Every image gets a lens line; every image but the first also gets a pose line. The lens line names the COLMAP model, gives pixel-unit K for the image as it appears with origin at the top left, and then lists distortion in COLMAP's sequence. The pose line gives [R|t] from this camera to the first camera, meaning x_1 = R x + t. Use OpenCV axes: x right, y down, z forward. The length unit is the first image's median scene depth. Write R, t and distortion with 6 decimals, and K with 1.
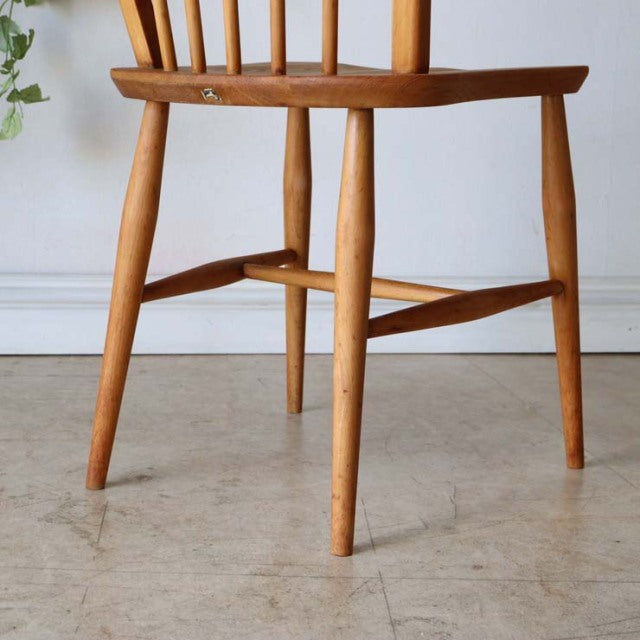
lens RADIAL K [[1391.6, 0, 320.0], [0, 1391.6, 307.3], [0, 0, 1]] dist [-0.026035, 0.664840]
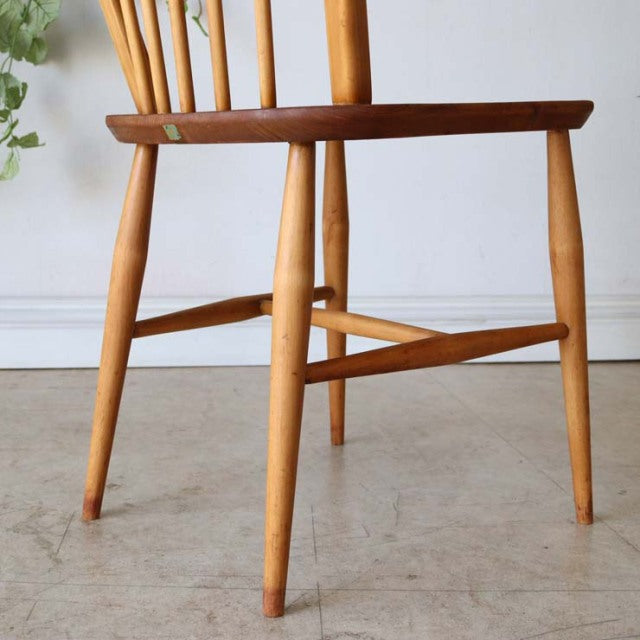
lens RADIAL K [[1107.1, 0, 321.3], [0, 1107.1, 348.5], [0, 0, 1]] dist [-0.081217, 0.294135]
pose [[0.999938, -0.008094, -0.007626, 0.047597], [0.008312, 0.999542, 0.029096, -0.010045], [0.007387, -0.029158, 0.999548, 0.153559]]
